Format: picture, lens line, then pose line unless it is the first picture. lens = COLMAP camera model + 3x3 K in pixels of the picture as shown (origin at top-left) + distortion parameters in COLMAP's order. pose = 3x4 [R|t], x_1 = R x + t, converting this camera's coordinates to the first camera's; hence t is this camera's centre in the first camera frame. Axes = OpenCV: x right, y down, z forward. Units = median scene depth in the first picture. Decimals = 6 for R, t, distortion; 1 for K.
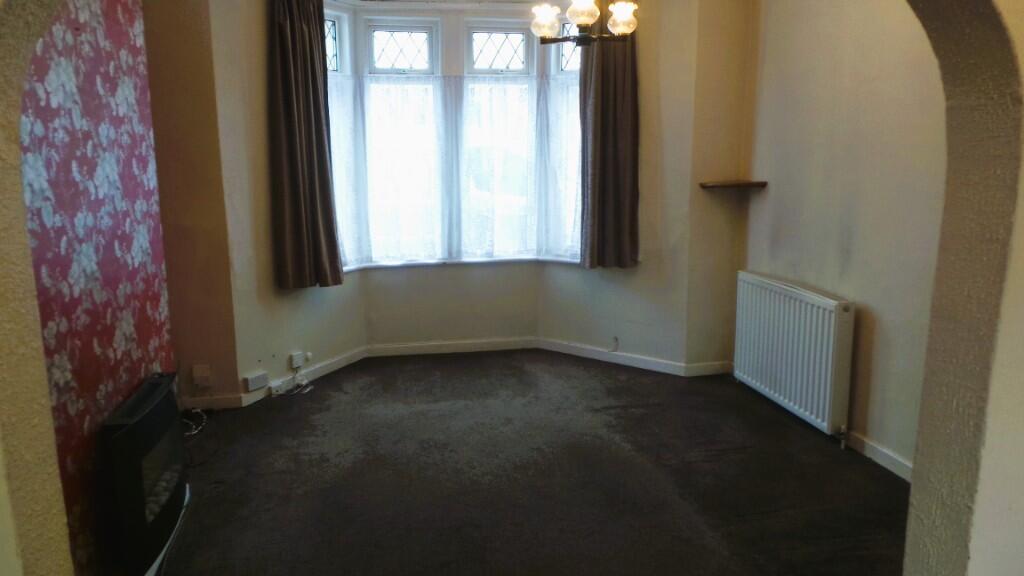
lens RADIAL K [[704.1, 0, 514.3], [0, 704.1, 288.0], [0, 0, 1]] dist [0.005897, -0.002681]
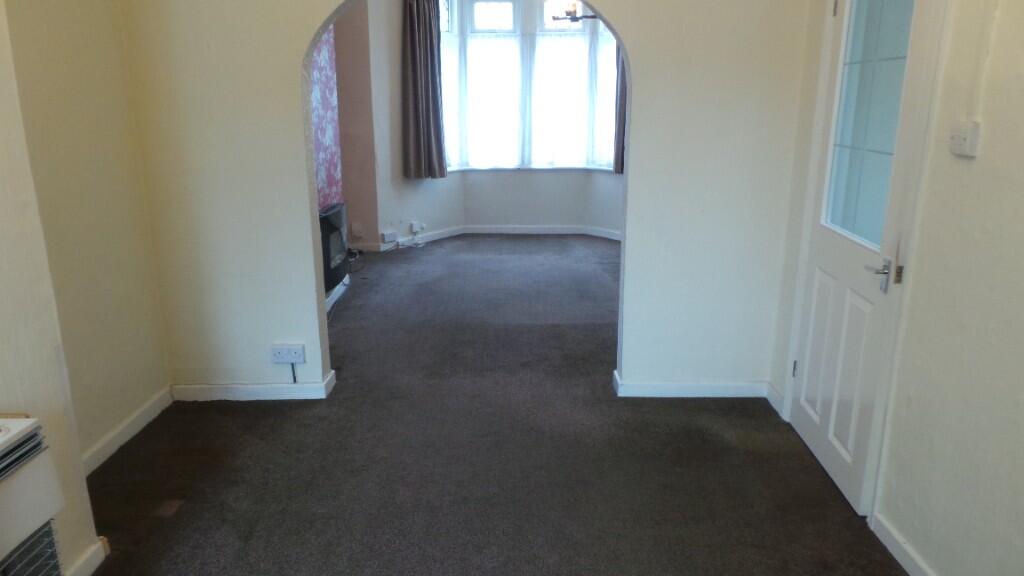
lens RADIAL K [[704.1, 0, 510.2], [0, 704.1, 286.4], [0, 0, 1]] dist [0.005897, -0.002681]
pose [[0.977811, 0.058875, -0.201048, 0.213102], [-0.043603, 0.995875, 0.079569, 0.103446], [0.204903, -0.069037, 0.976345, -0.471290]]
